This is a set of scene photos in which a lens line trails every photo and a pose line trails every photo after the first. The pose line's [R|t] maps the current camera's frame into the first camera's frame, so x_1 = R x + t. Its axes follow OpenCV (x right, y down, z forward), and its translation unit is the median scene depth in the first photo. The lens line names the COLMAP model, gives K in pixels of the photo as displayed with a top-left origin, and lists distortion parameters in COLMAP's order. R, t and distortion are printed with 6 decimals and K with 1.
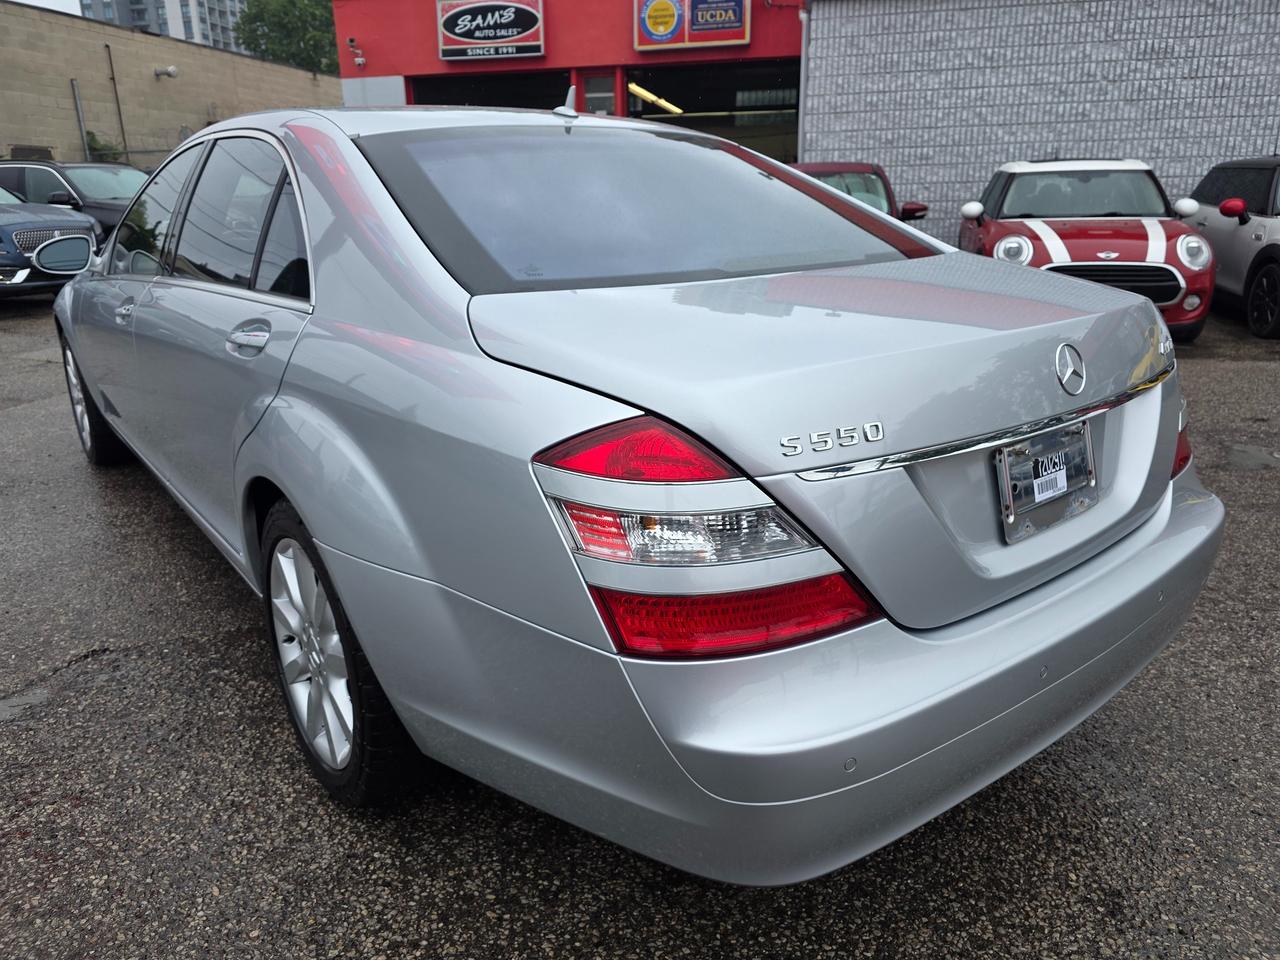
lens RADIAL K [[883.2, 0, 631.9], [0, 883.2, 472.2], [0, 0, 1]] dist [0.052372, -0.054016]
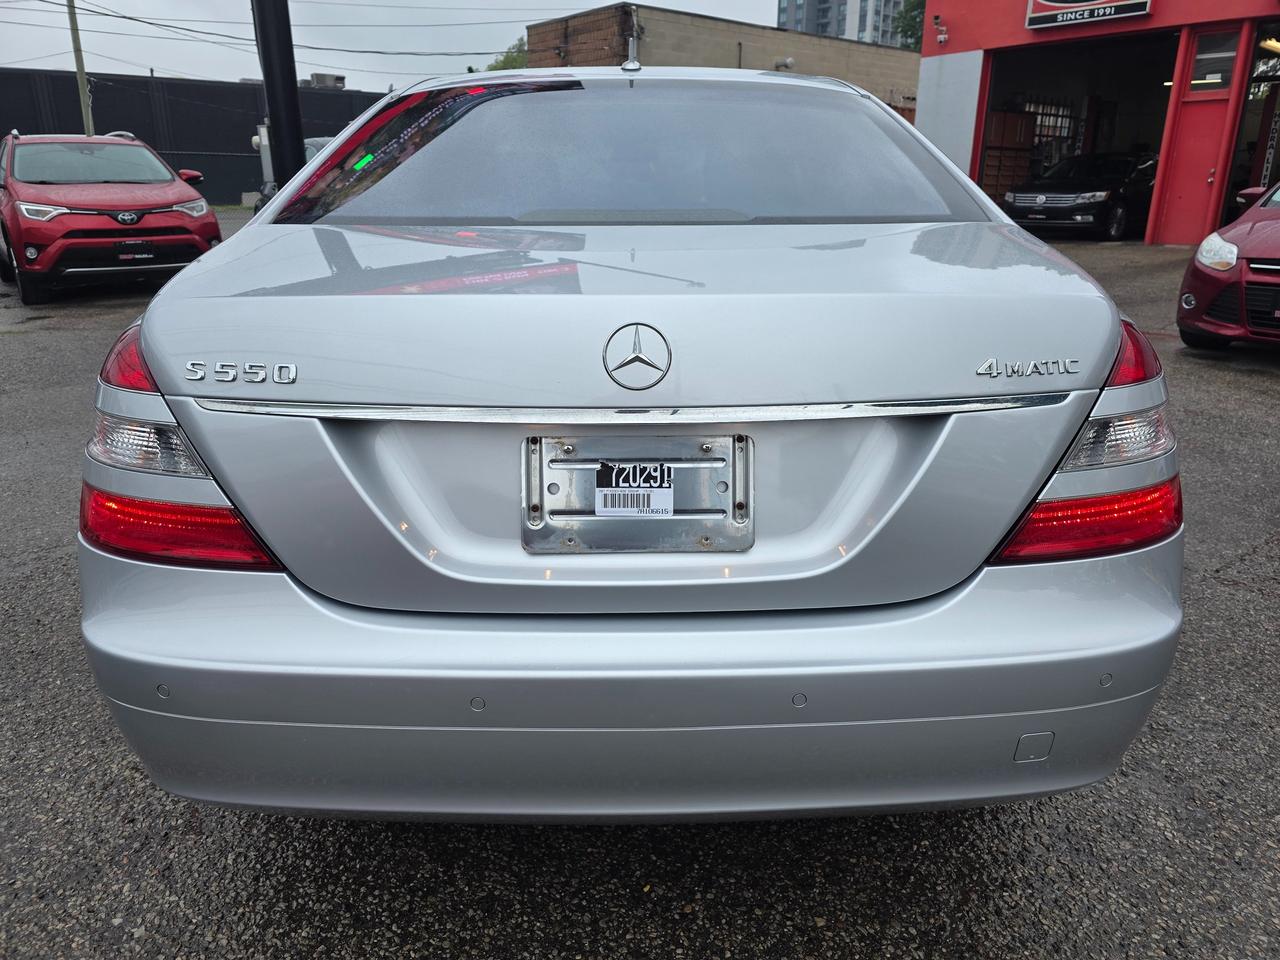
lens RADIAL K [[883.2, 0, 646.7], [0, 883.2, 468.1], [0, 0, 1]] dist [0.052372, -0.054016]
pose [[0.789260, 0.201168, -0.580173, 0.107673], [-0.194867, 0.978032, 0.074027, -0.008644], [0.582319, 0.054630, 0.811122, 0.043325]]
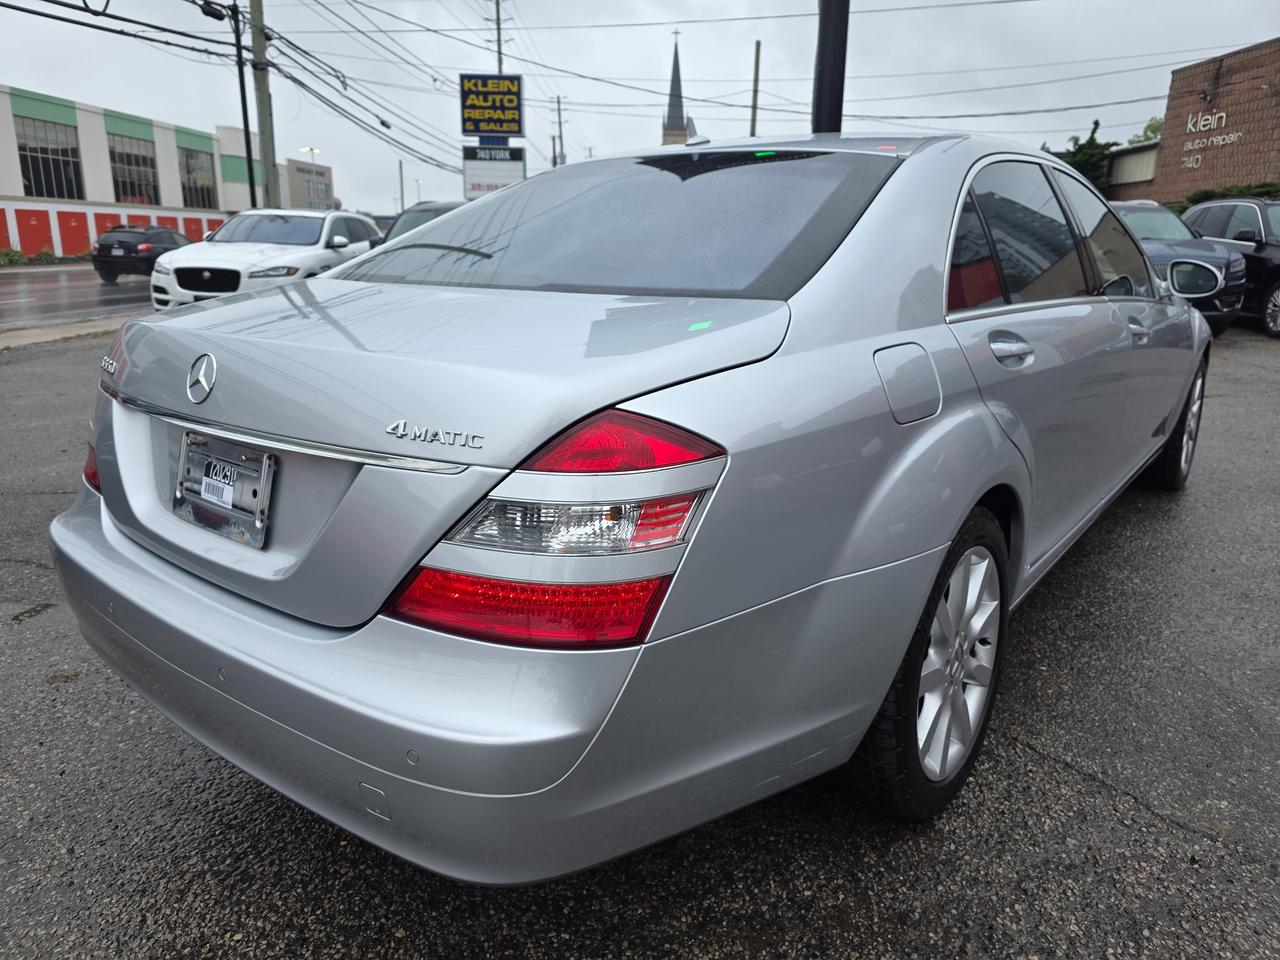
lens RADIAL K [[883.2, 0, 653.0], [0, 883.2, 478.1], [0, 0, 1]] dist [0.052372, -0.054016]
pose [[0.219258, 0.268281, -0.938057, 0.176779], [-0.302000, 0.932896, 0.196217, -0.040348], [0.927751, 0.240271, 0.285565, 0.135756]]
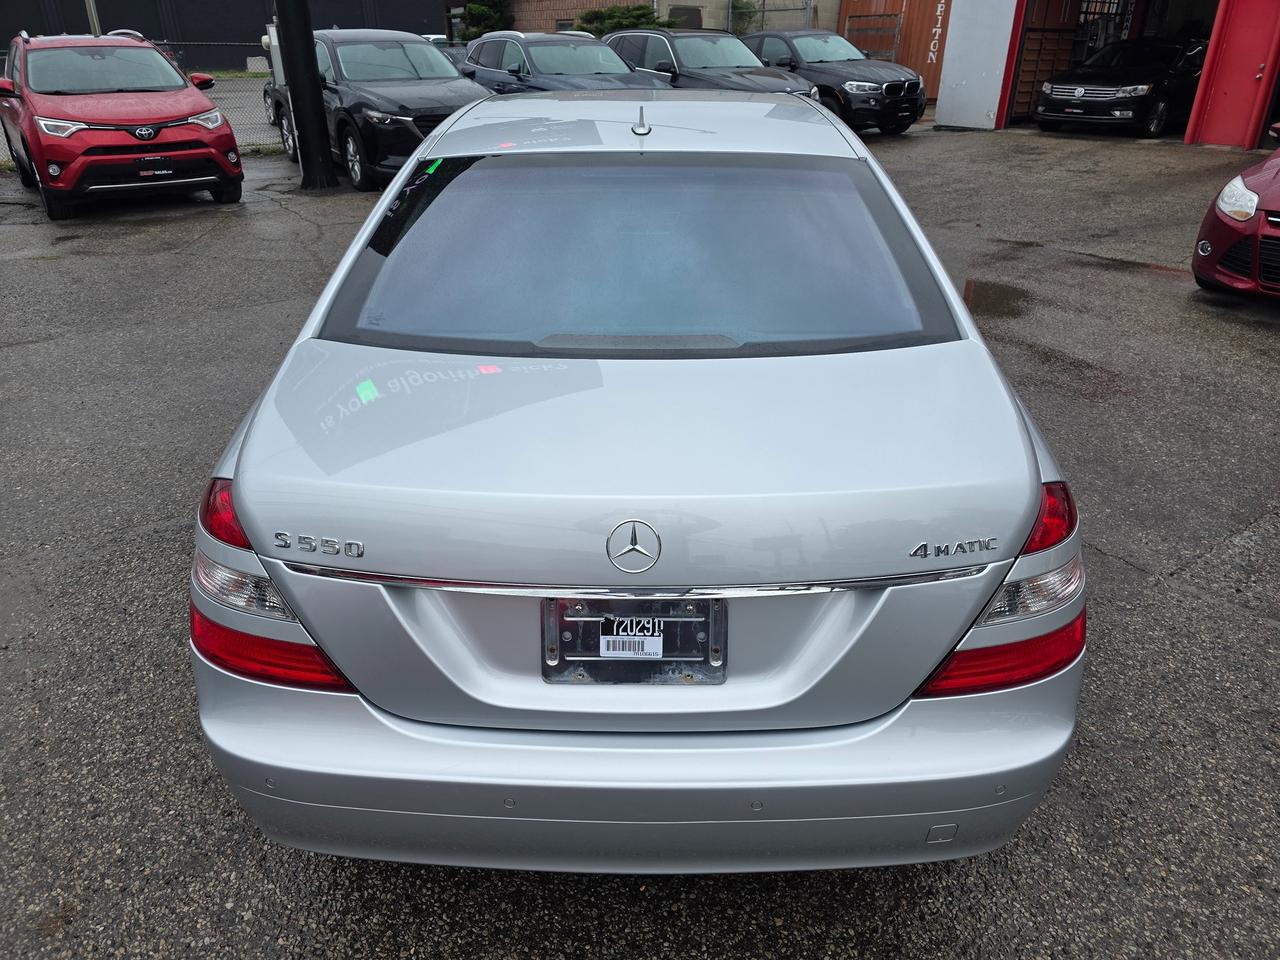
lens RADIAL K [[883.2, 0, 635.9], [0, 883.2, 474.6], [0, 0, 1]] dist [0.052372, -0.054016]
pose [[0.768870, 0.297226, -0.566123, 0.113168], [-0.201754, 0.952934, 0.226301, -0.045449], [0.606740, -0.059779, 0.792649, 0.027636]]
